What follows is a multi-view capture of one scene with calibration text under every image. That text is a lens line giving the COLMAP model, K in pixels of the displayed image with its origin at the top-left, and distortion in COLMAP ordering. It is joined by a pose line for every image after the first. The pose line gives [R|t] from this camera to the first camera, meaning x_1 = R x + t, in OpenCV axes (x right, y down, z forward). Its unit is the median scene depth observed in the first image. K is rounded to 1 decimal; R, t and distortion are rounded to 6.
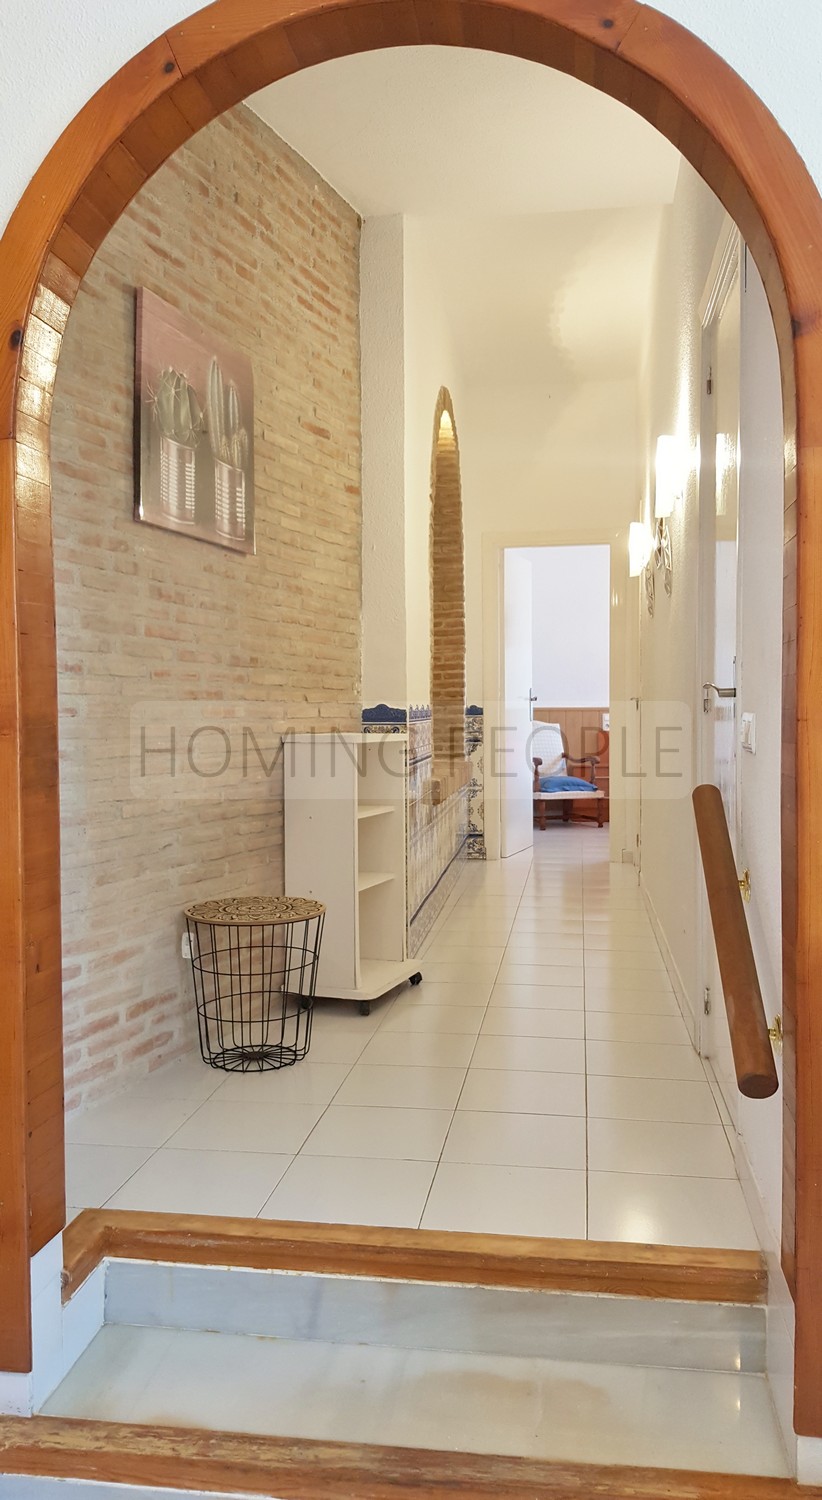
lens RADIAL K [[1123.6, 0, 411.0], [0, 1123.6, 750.0], [0, 0, 1]] dist [0.121490, -0.249586]
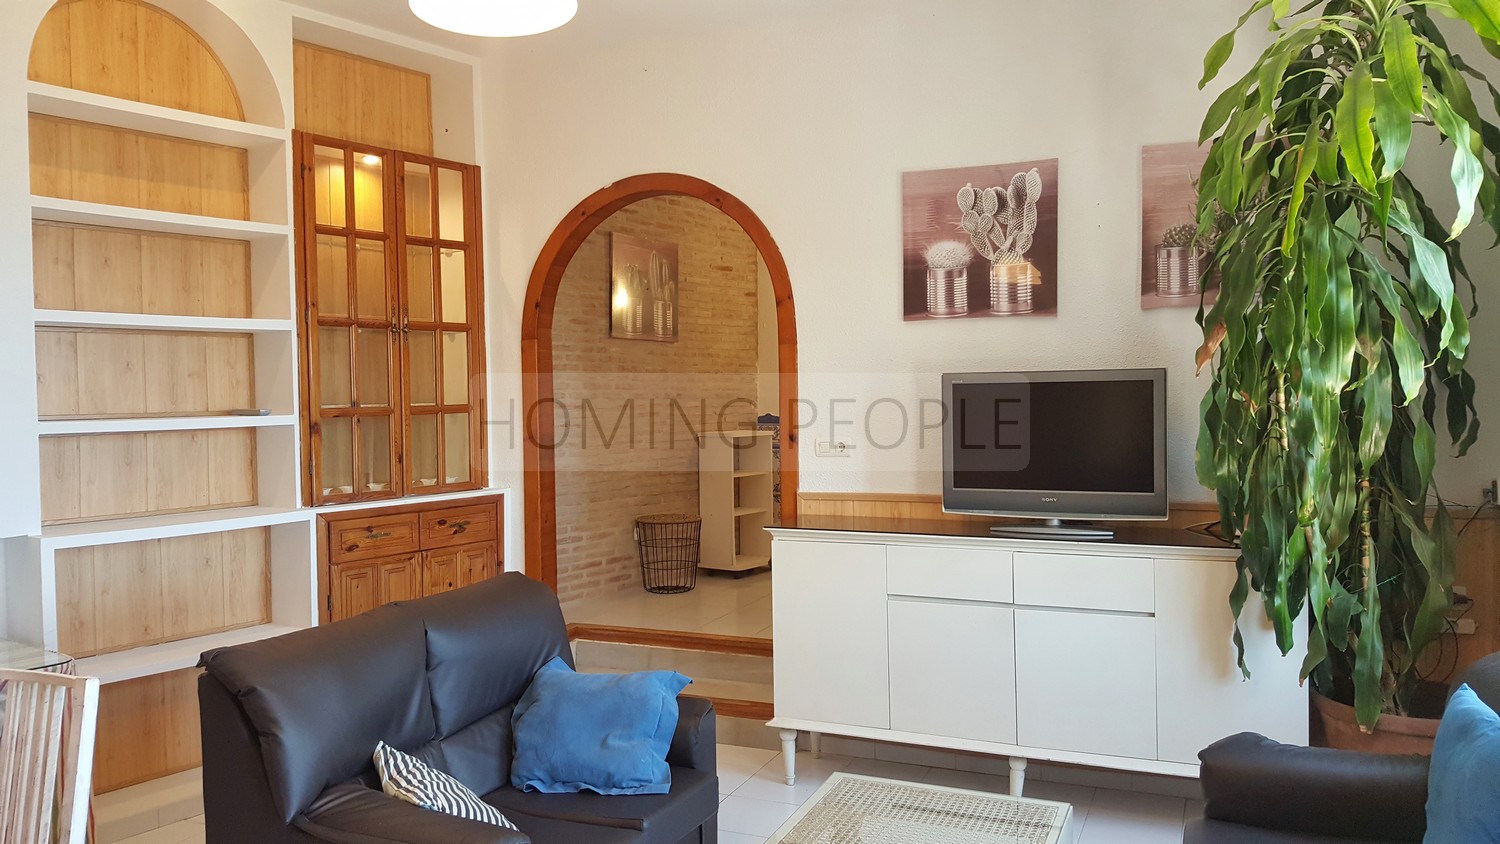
lens RADIAL K [[1262.0, 0, 750.0], [0, 1262.0, 422.0], [0, 0, 1]] dist [-0.000172, 0.000169]
pose [[0.959186, 0.003406, -0.282756, 0.653987], [-0.002860, 0.999993, 0.002342, -0.041451], [0.282762, -0.001438, 0.959189, -1.169321]]
